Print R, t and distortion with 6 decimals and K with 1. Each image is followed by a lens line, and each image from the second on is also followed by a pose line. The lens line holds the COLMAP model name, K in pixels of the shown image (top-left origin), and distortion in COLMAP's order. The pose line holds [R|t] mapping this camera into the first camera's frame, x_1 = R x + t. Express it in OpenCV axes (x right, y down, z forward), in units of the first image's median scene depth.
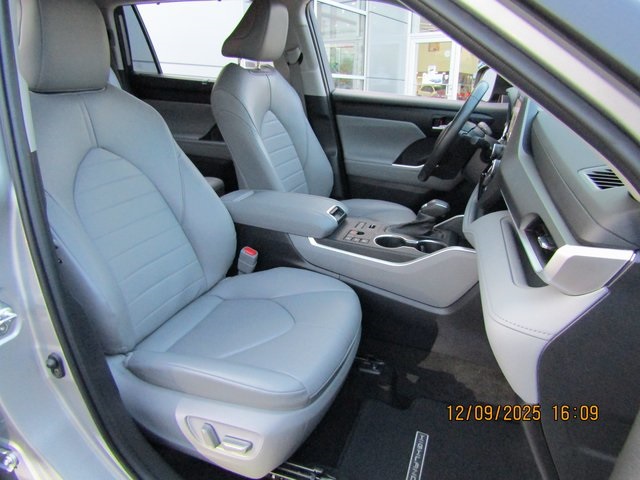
lens RADIAL K [[463.3, 0, 320.0], [0, 463.3, 240.0], [0, 0, 1]] dist [-0.008994, 0.008784]
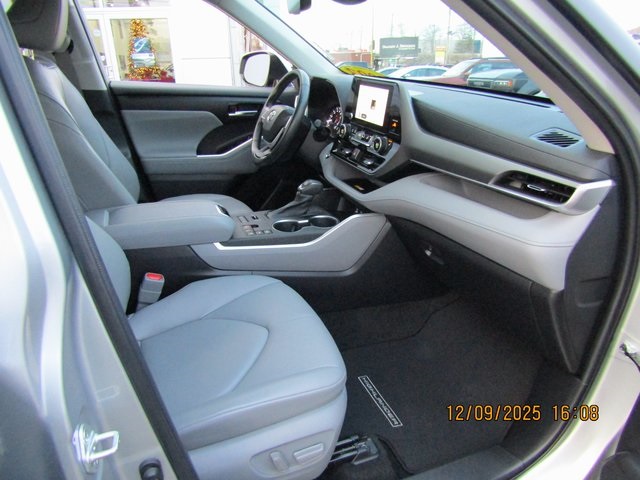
lens RADIAL K [[463.3, 0, 320.0], [0, 463.3, 240.0], [0, 0, 1]] dist [-0.008994, 0.008784]
pose [[0.738549, -0.260268, 0.621937, -0.324937], [0.231829, 0.964268, 0.128230, -0.060121], [-0.633088, 0.049479, 0.772497, 0.092249]]
